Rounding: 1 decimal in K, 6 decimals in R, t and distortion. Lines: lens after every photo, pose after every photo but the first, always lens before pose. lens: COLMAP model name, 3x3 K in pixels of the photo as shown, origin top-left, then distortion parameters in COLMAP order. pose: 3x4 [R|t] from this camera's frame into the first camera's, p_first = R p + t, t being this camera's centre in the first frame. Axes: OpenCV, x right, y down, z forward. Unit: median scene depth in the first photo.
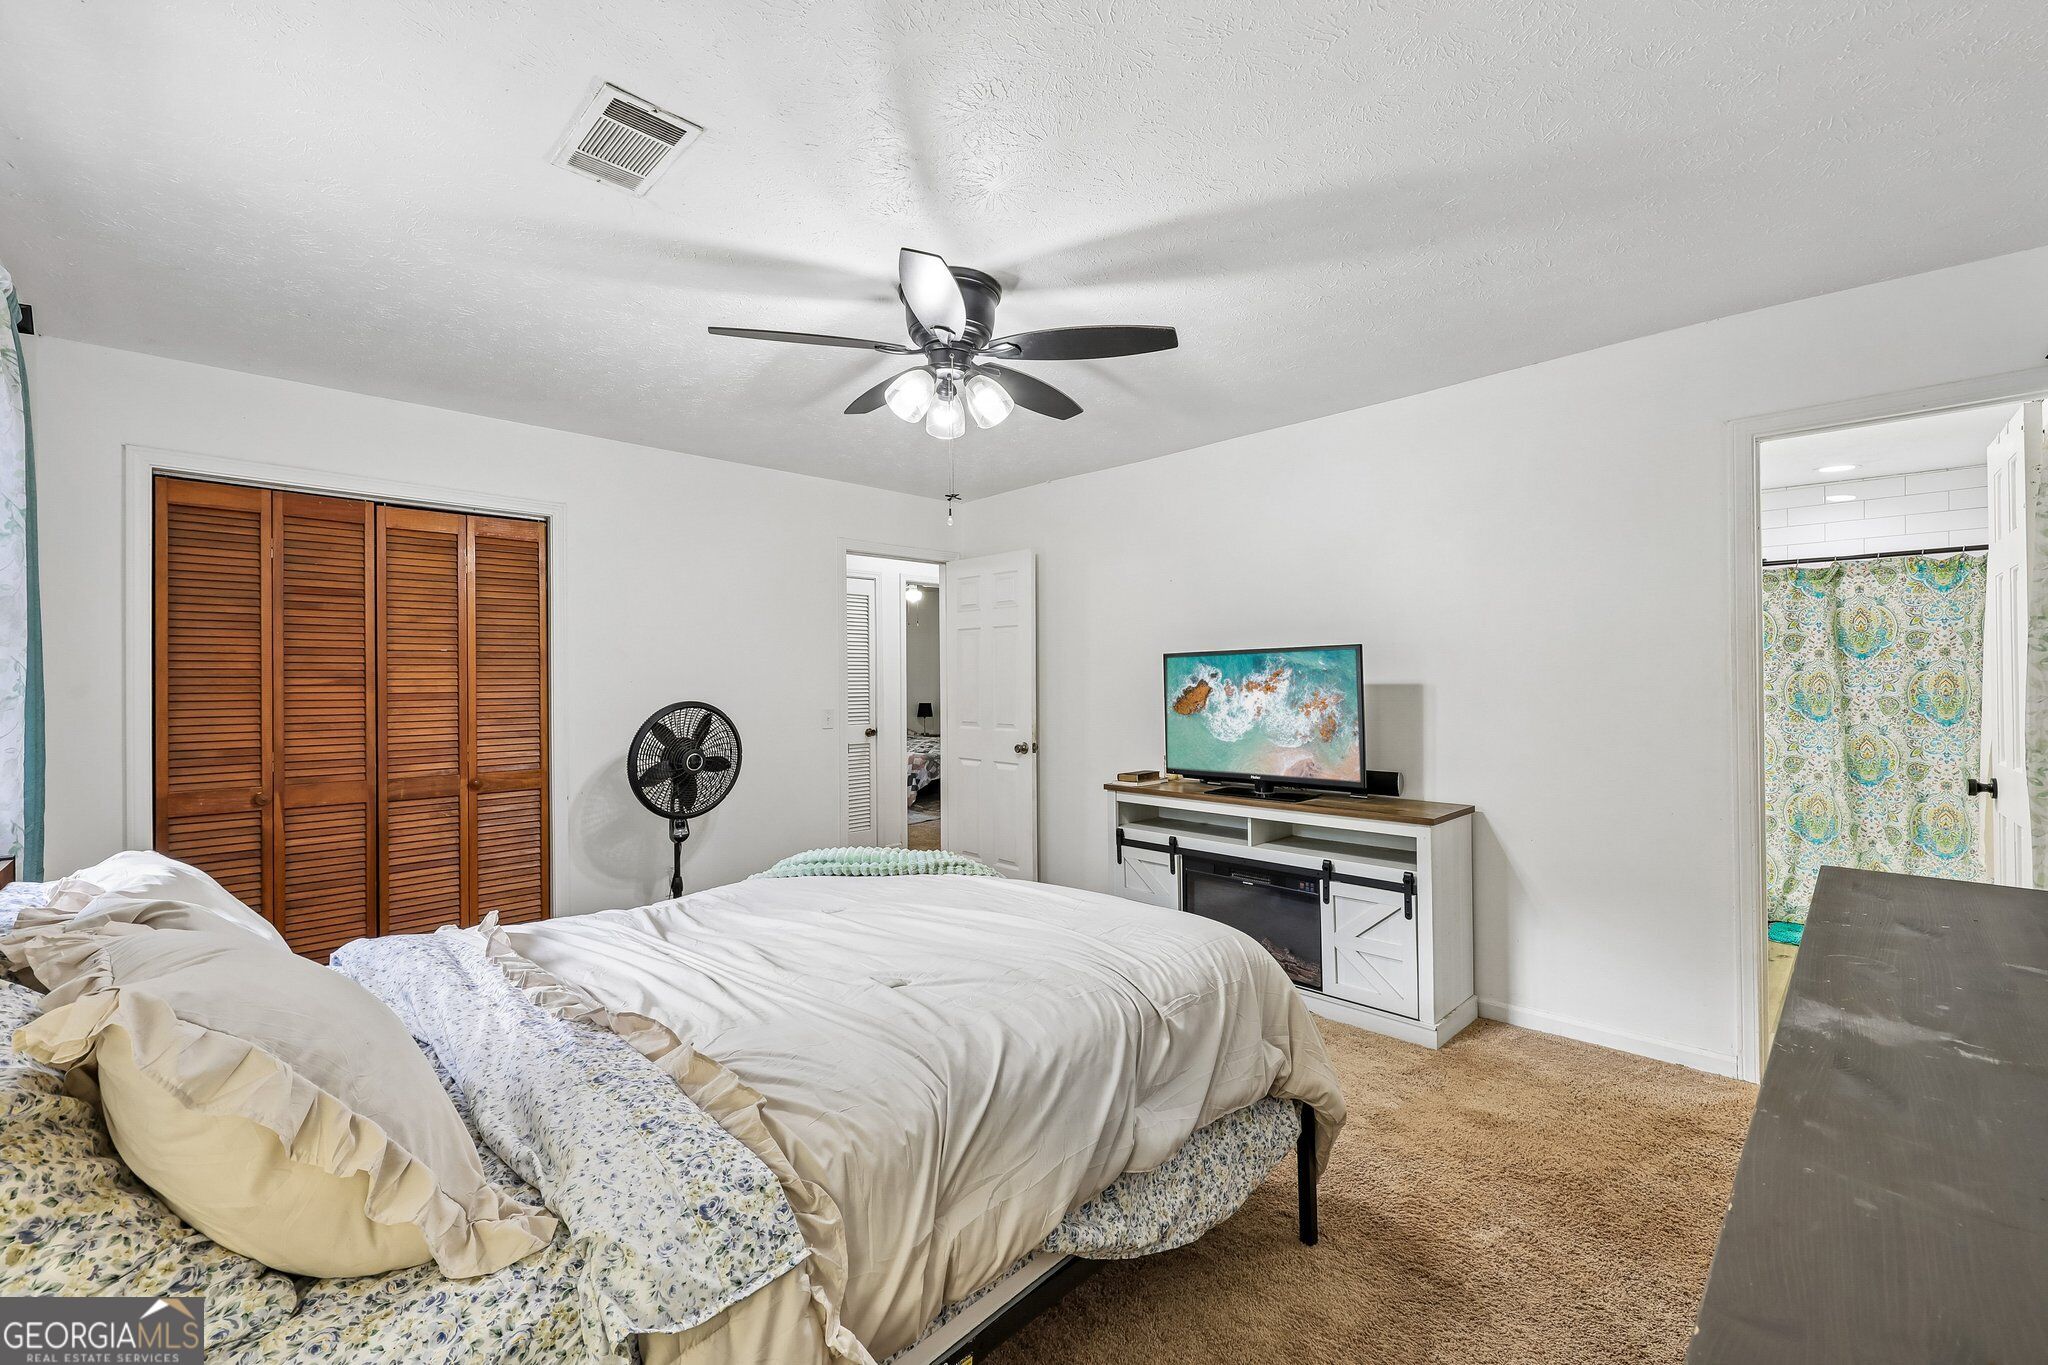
lens RADIAL K [[908.1, 0, 1020.8], [0, 908.1, 684.9], [0, 0, 1]] dist [0.003949, 0.000149]
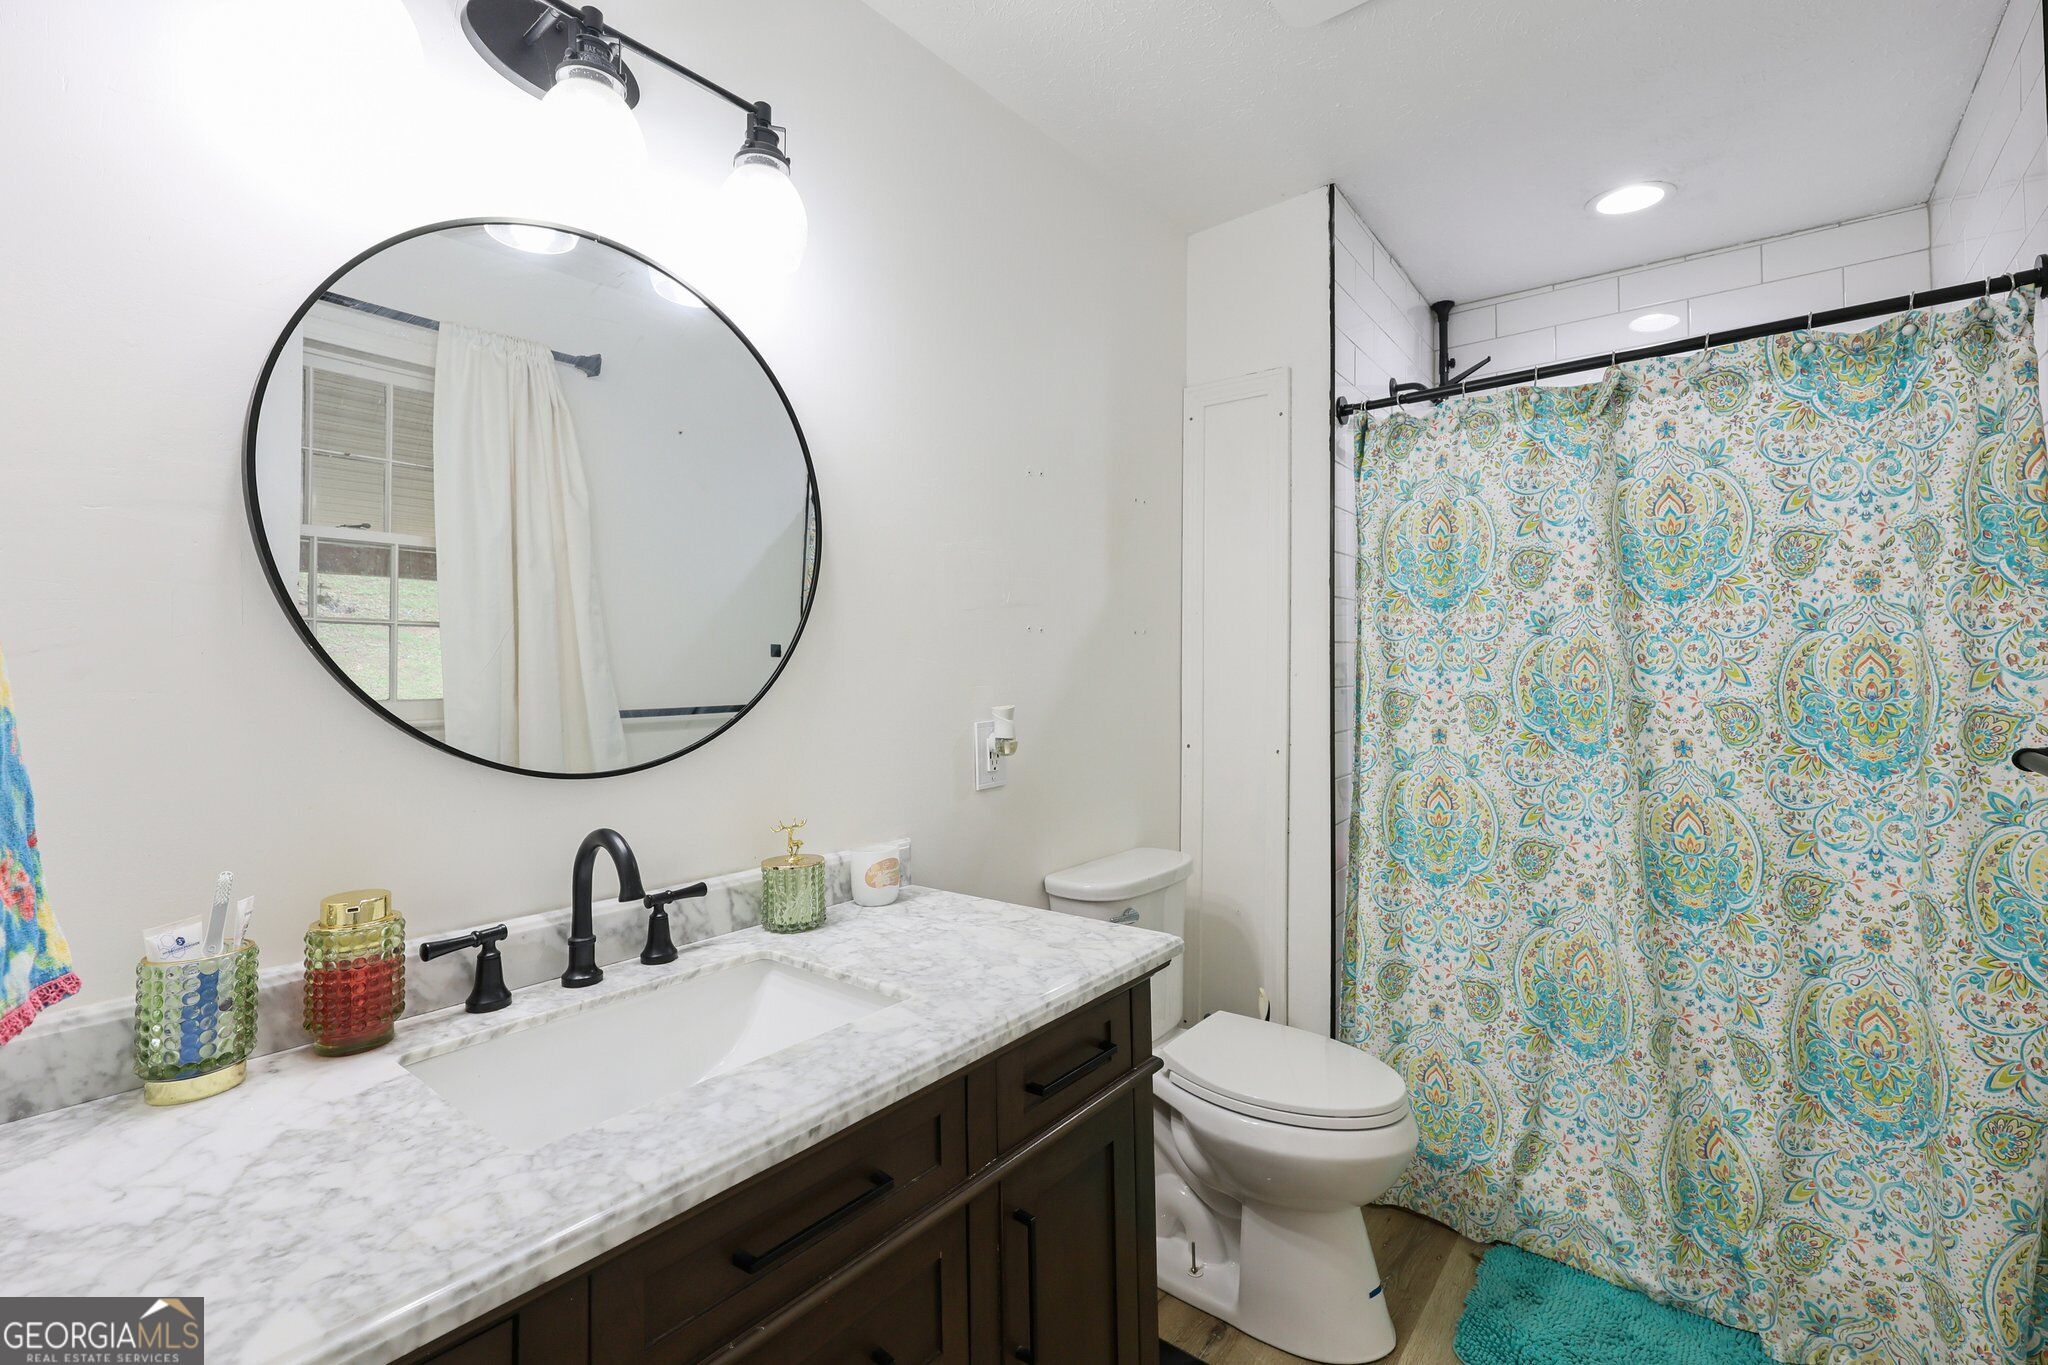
lens RADIAL K [[908.1, 0, 1068.9], [0, 908.1, 650.7], [0, 0, 1]] dist [0.003949, 0.000149]
pose [[0.992856, 0.000649, 0.119321, 0.611378], [0.001386, 0.999855, -0.016973, -0.001645], [-0.119315, 0.017017, 0.992711, 0.635483]]
